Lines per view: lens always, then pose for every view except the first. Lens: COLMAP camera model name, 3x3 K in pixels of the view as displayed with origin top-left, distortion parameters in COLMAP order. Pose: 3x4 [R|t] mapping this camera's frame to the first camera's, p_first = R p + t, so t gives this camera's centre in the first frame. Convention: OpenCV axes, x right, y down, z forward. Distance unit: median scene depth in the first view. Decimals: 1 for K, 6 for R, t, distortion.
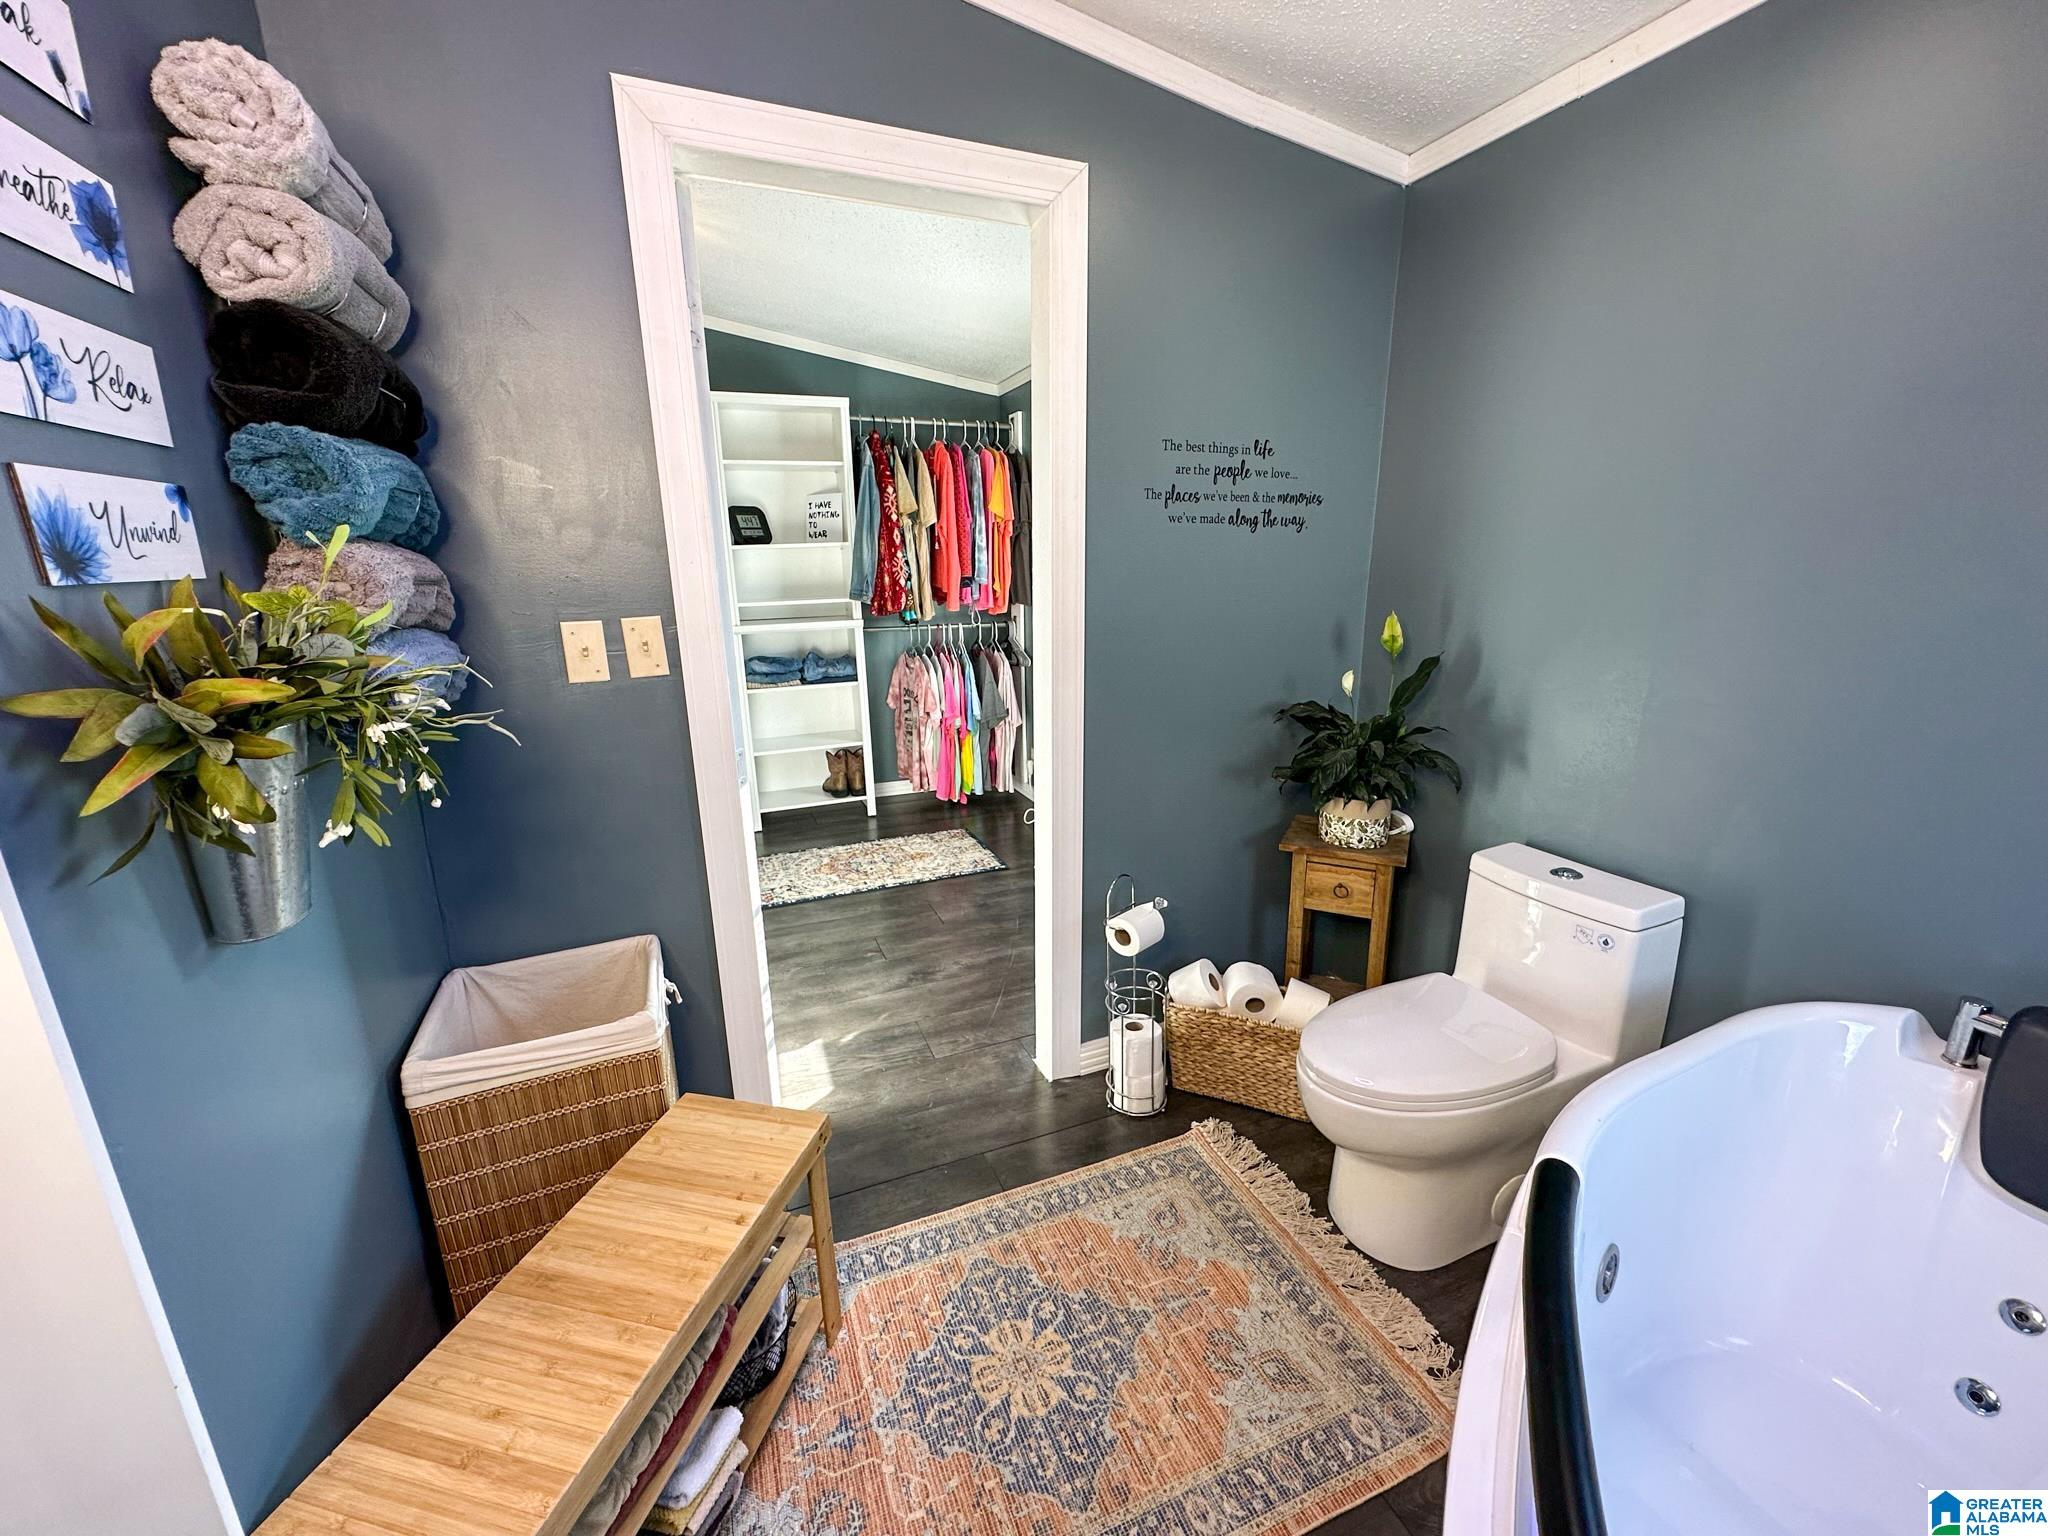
lens RADIAL K [[819.9, 0, 1022.2], [0, 819.9, 766.7], [0, 0, 1]] dist [-0.001694, 0.000578]
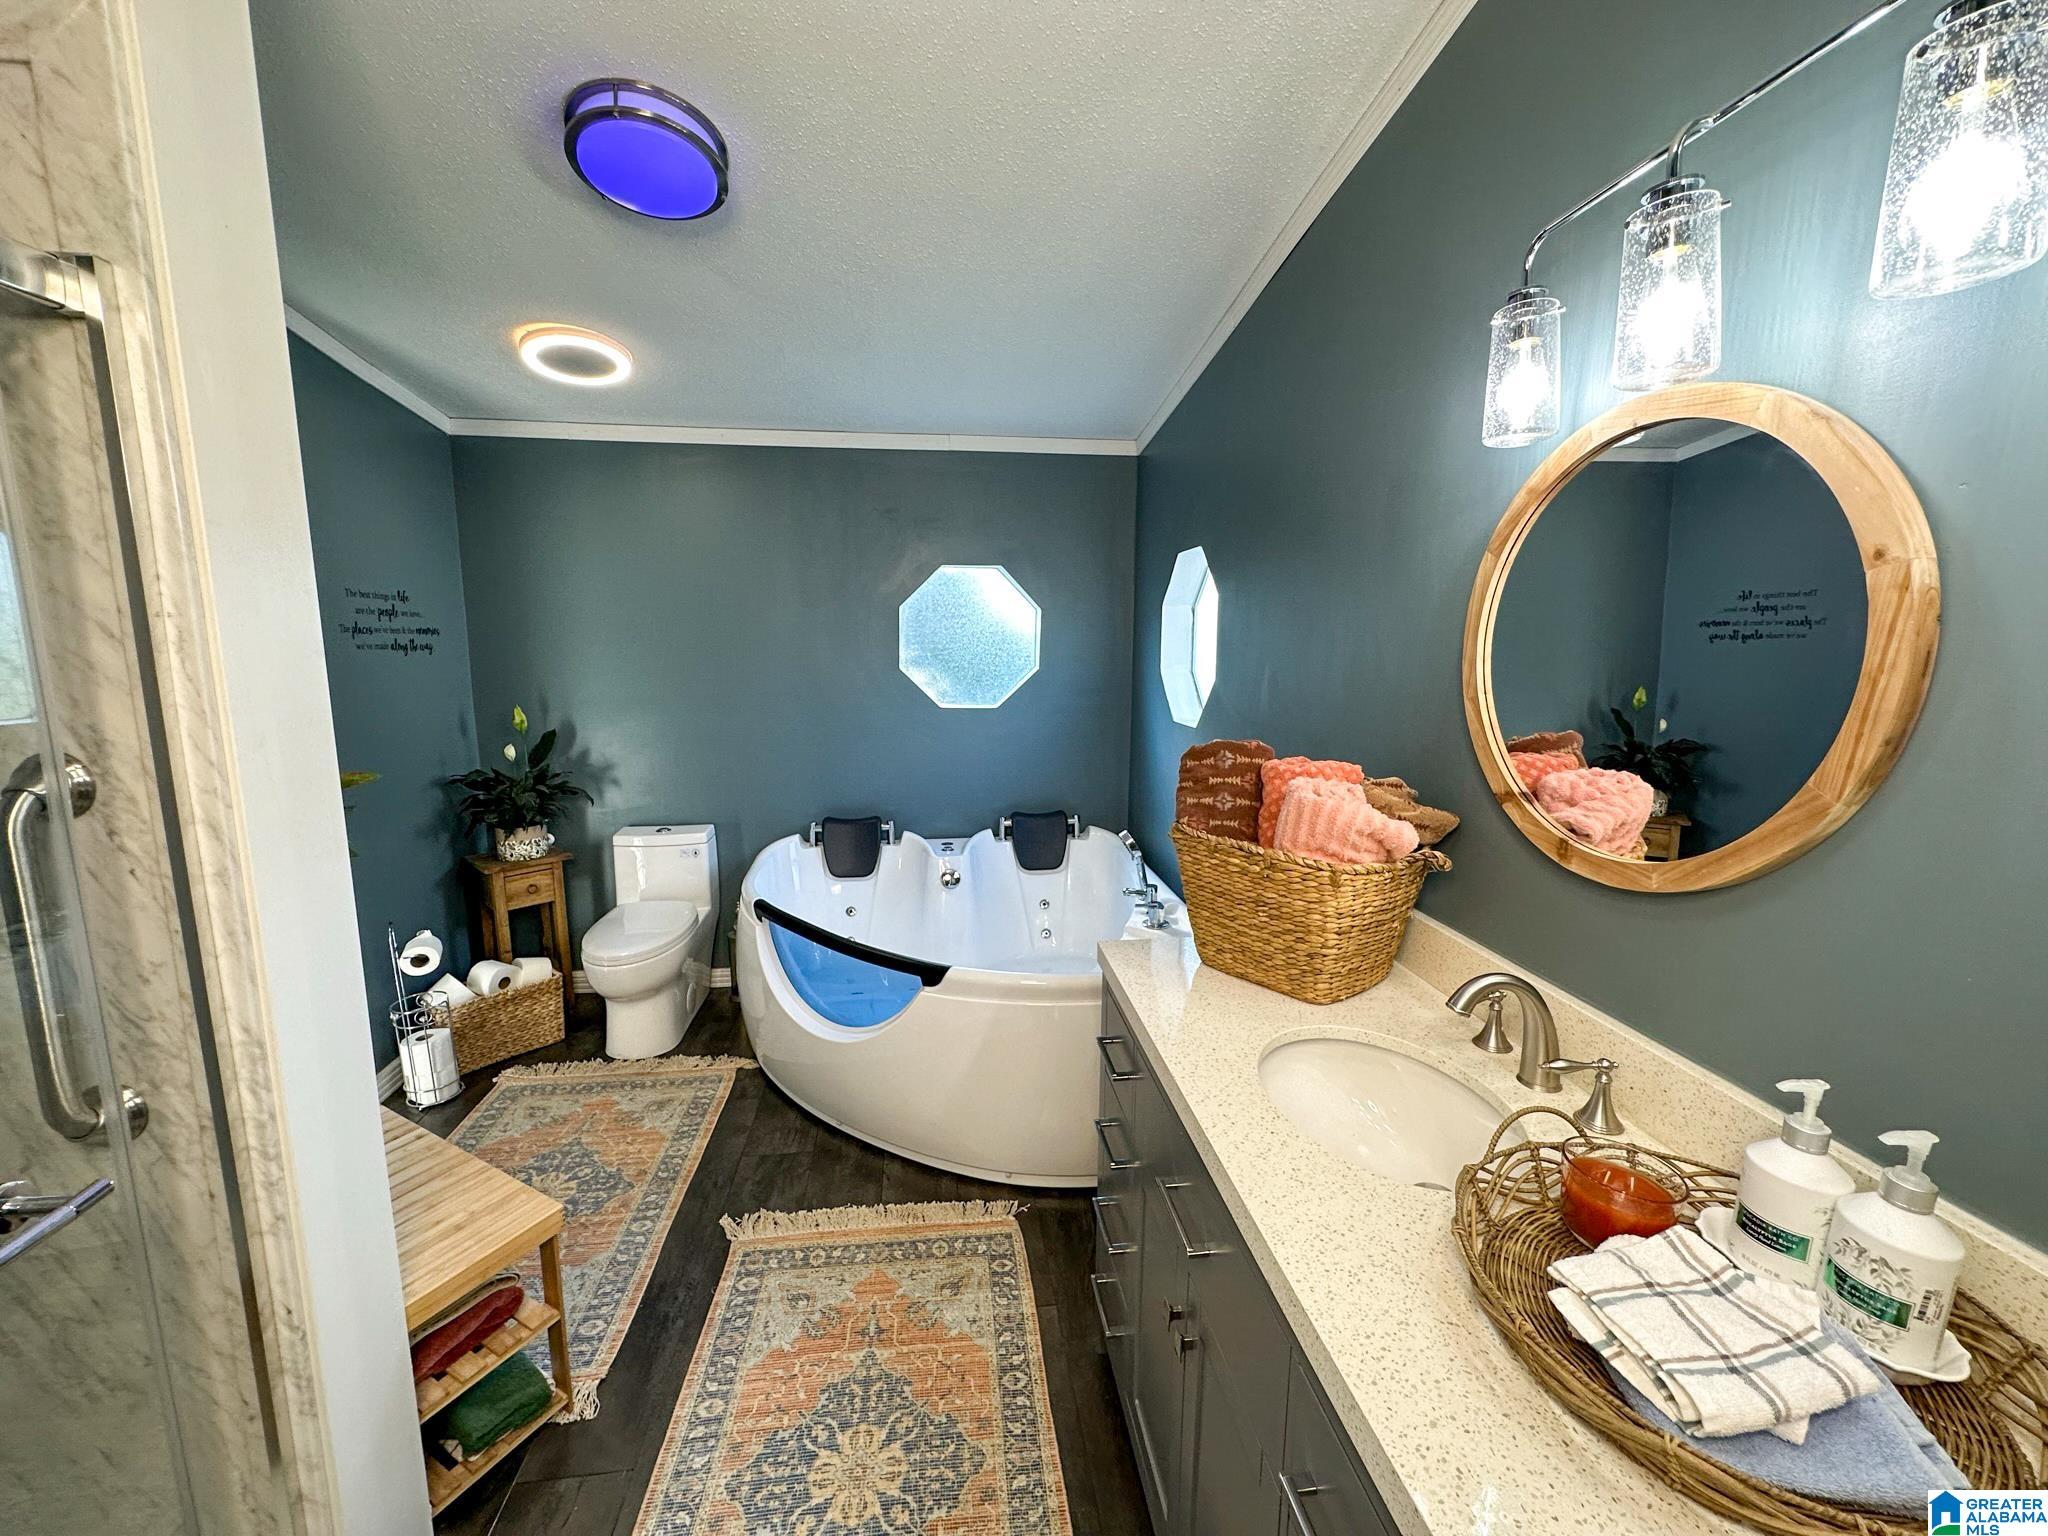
lens RADIAL K [[819.9, 0, 1022.2], [0, 819.9, 766.7], [0, 0, 1]] dist [-0.001694, 0.000578]
pose [[0.263895, -0.132972, 0.955342, -0.795319], [0.228948, 0.970781, 0.071879, 0.031713], [-0.936986, 0.199755, 0.286628, -0.323446]]
